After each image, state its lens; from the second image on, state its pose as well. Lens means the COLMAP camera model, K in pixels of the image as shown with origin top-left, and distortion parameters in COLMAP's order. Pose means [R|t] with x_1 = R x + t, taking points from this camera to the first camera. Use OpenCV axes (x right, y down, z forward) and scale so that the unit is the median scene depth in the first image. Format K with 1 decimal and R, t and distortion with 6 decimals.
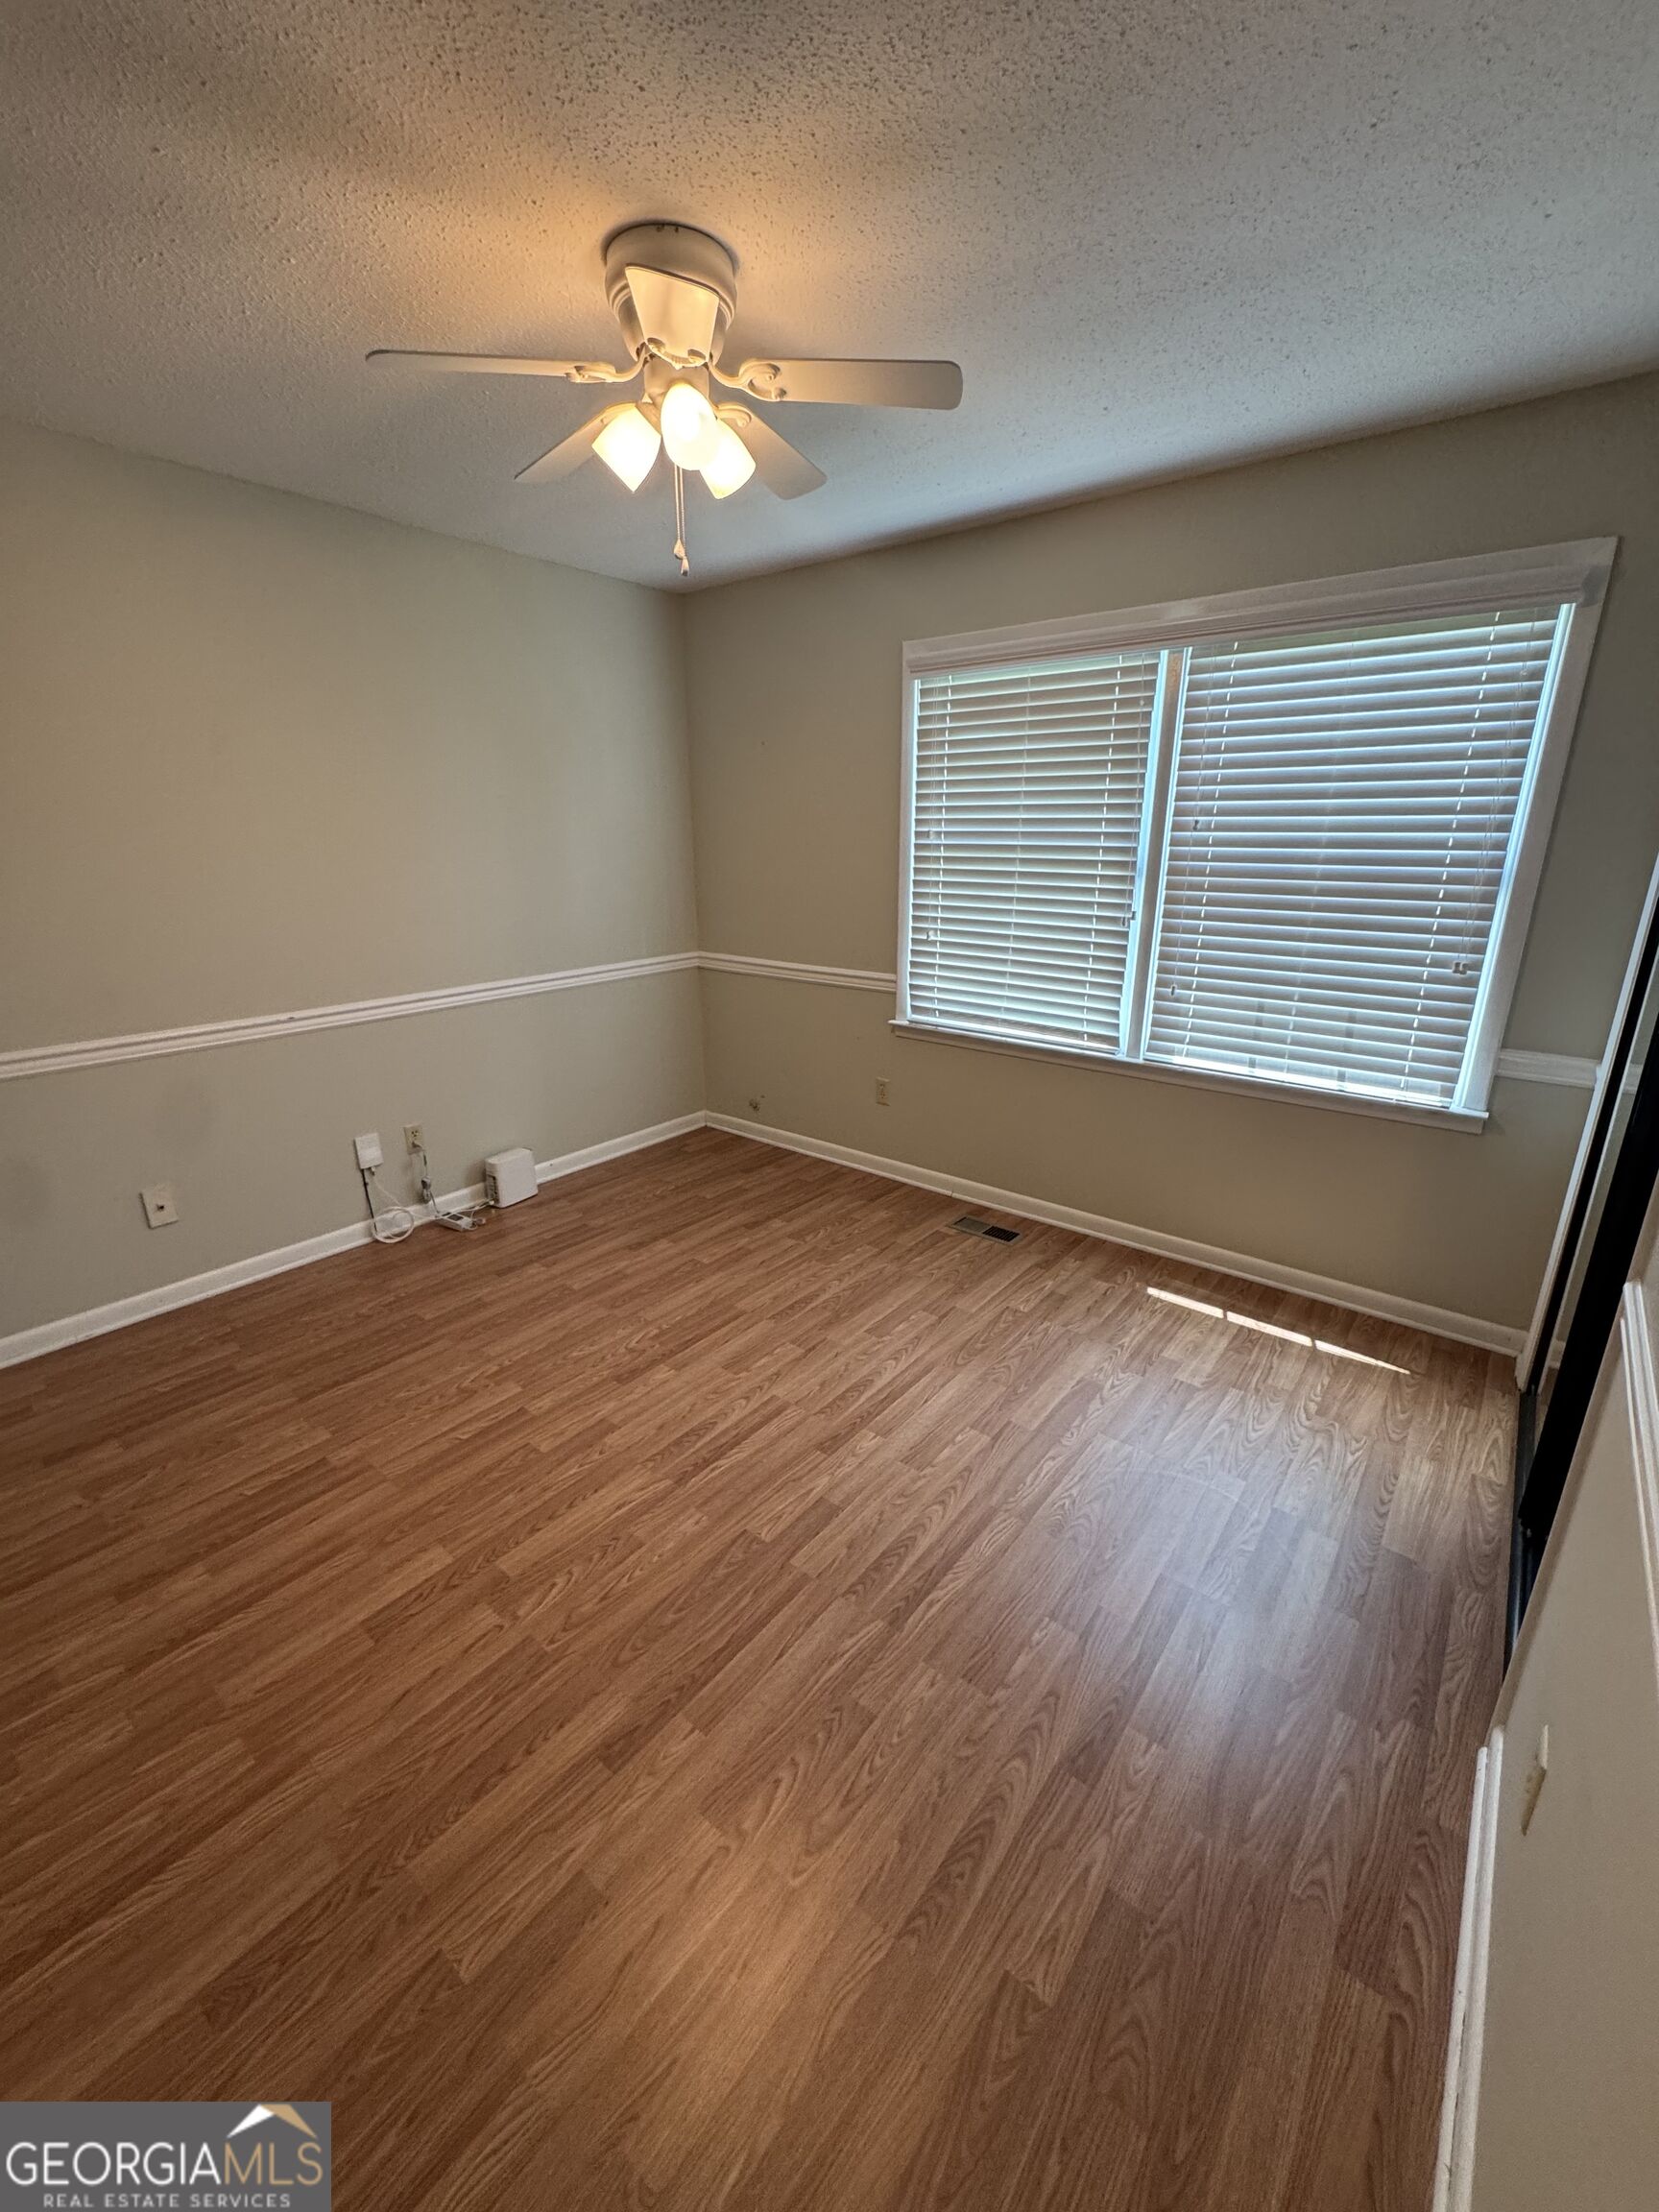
lens RADIAL K [[885.9, 0, 827.1], [0, 885.9, 1105.4], [0, 0, 1]] dist [-0.003865, 0.000381]
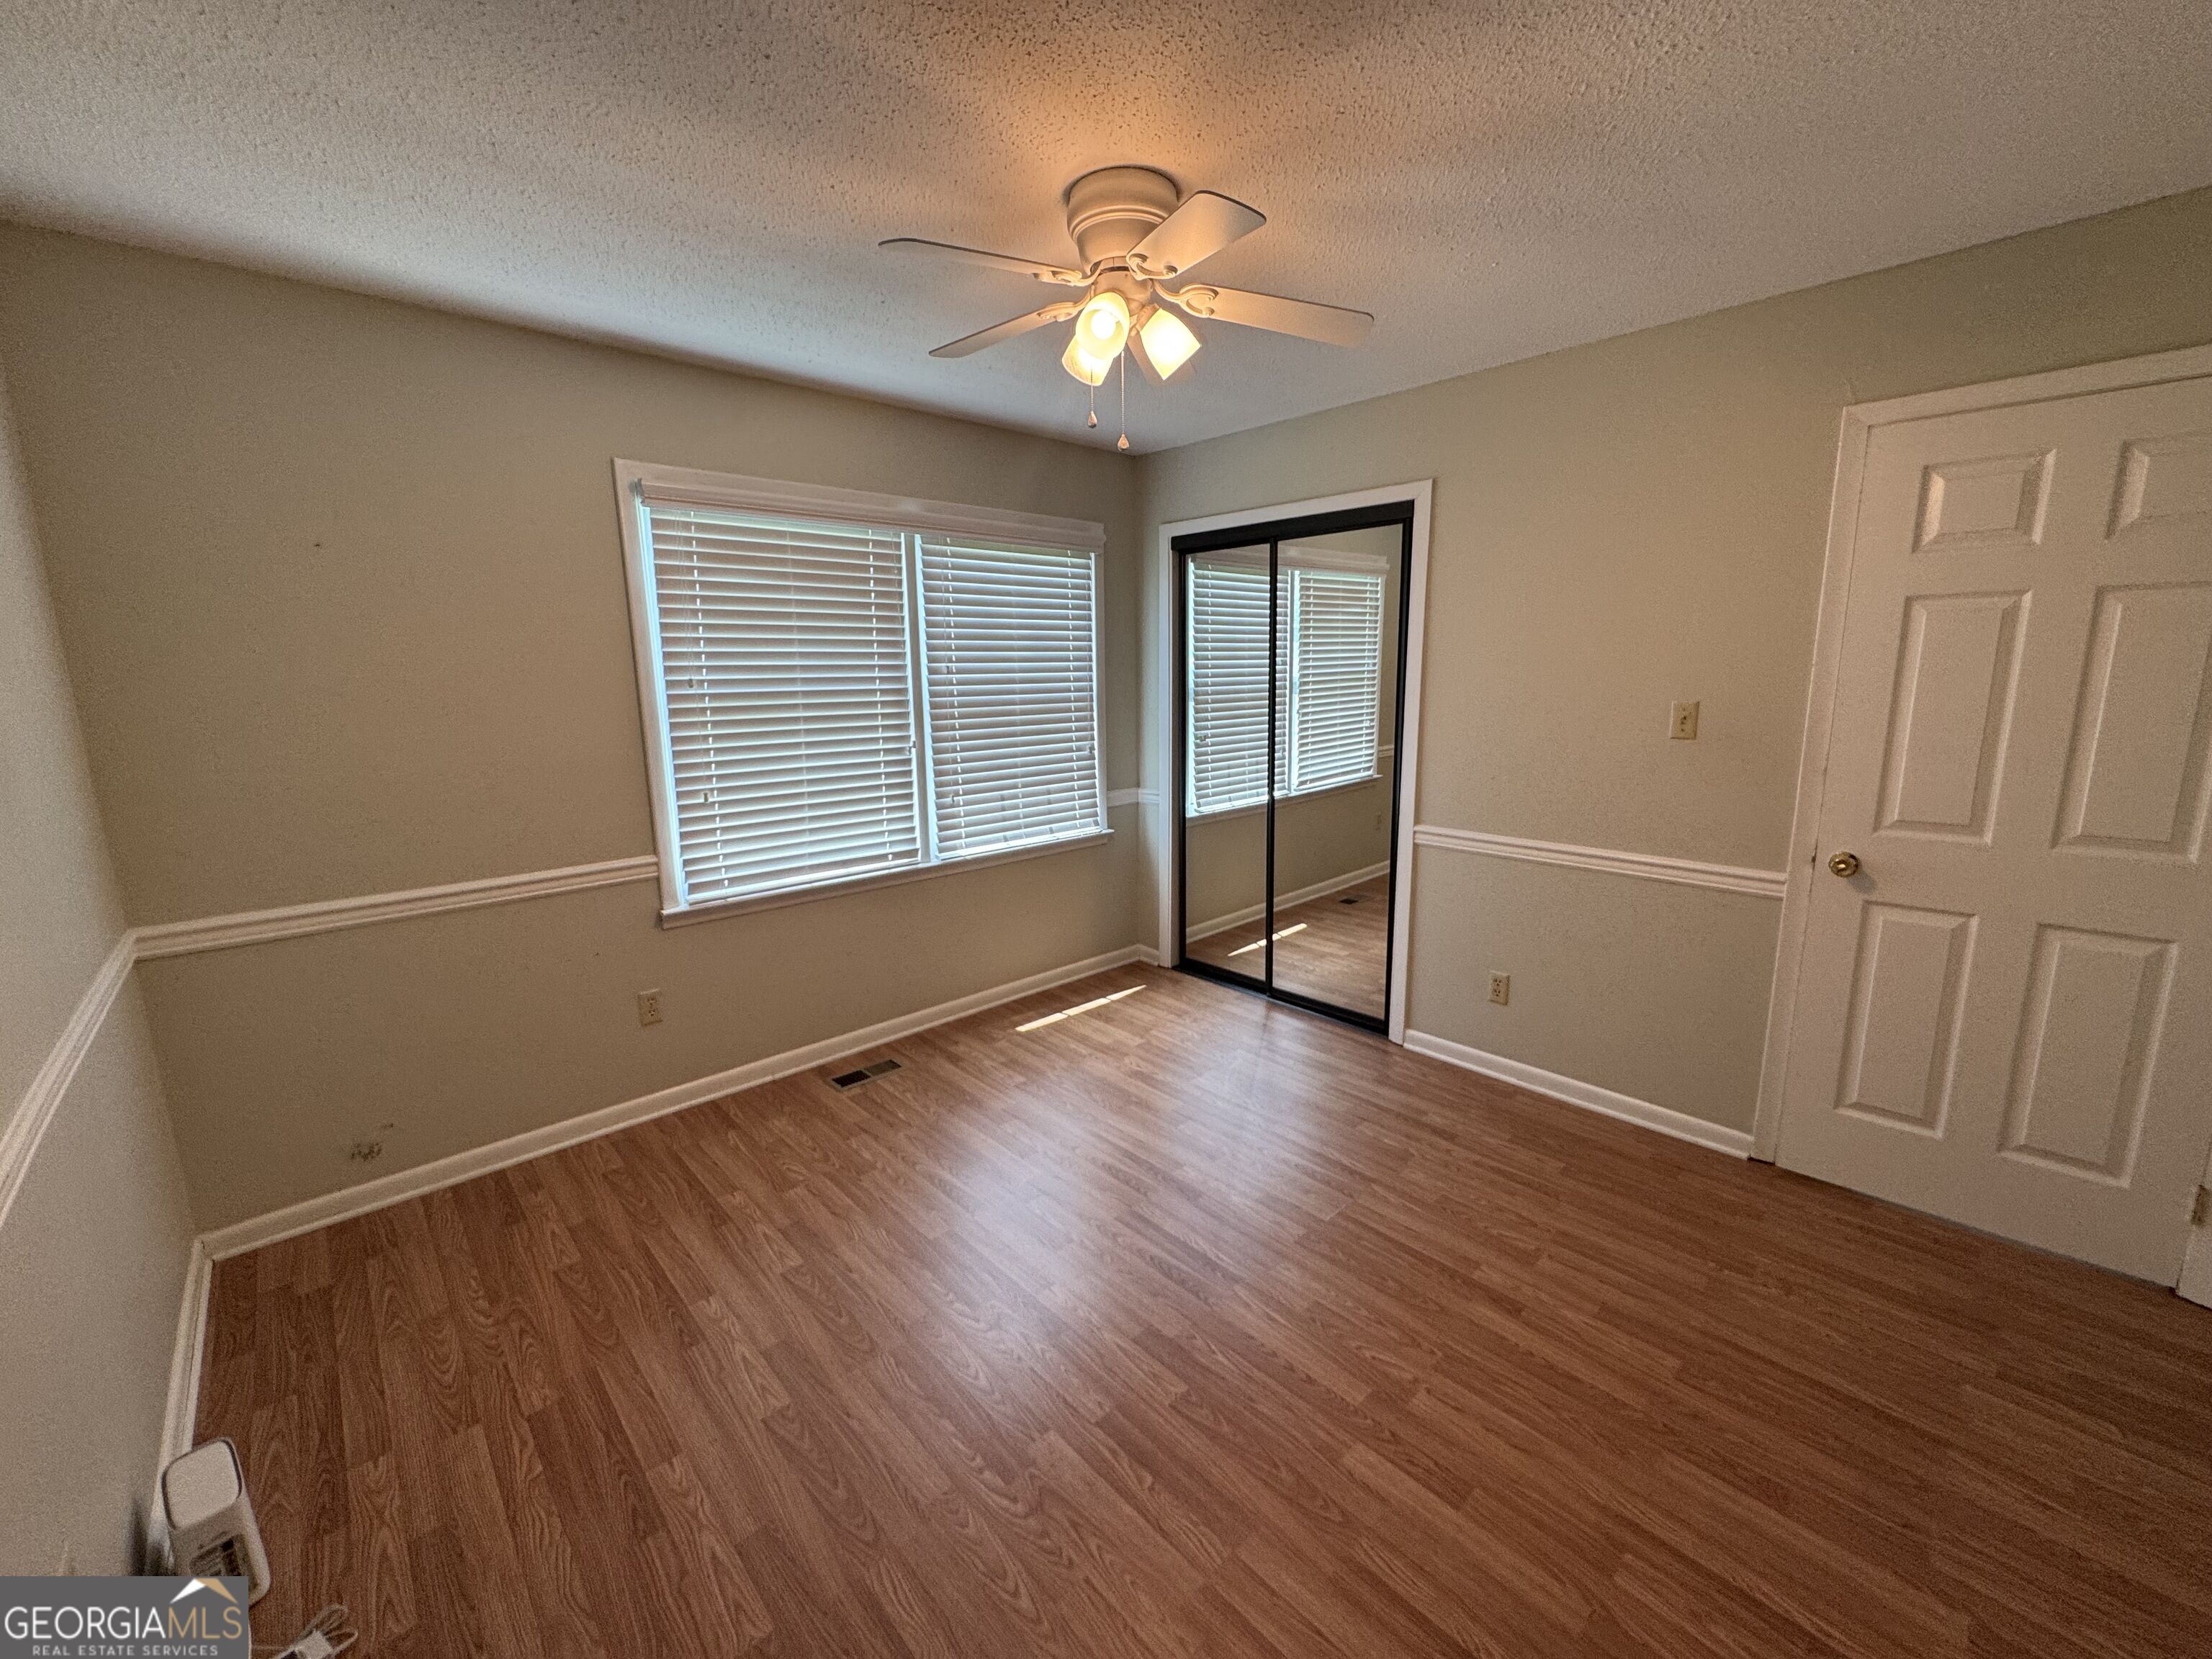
lens RADIAL K [[885.9, 0, 1107.1], [0, 885.9, 827.9], [0, 0, 1]] dist [-0.003865, 0.000381]
pose [[0.145446, -0.180129, 0.972830, -0.789200], [0.307017, 0.942962, 0.128697, -0.184137], [-0.940524, 0.279957, 0.192453, 0.565807]]
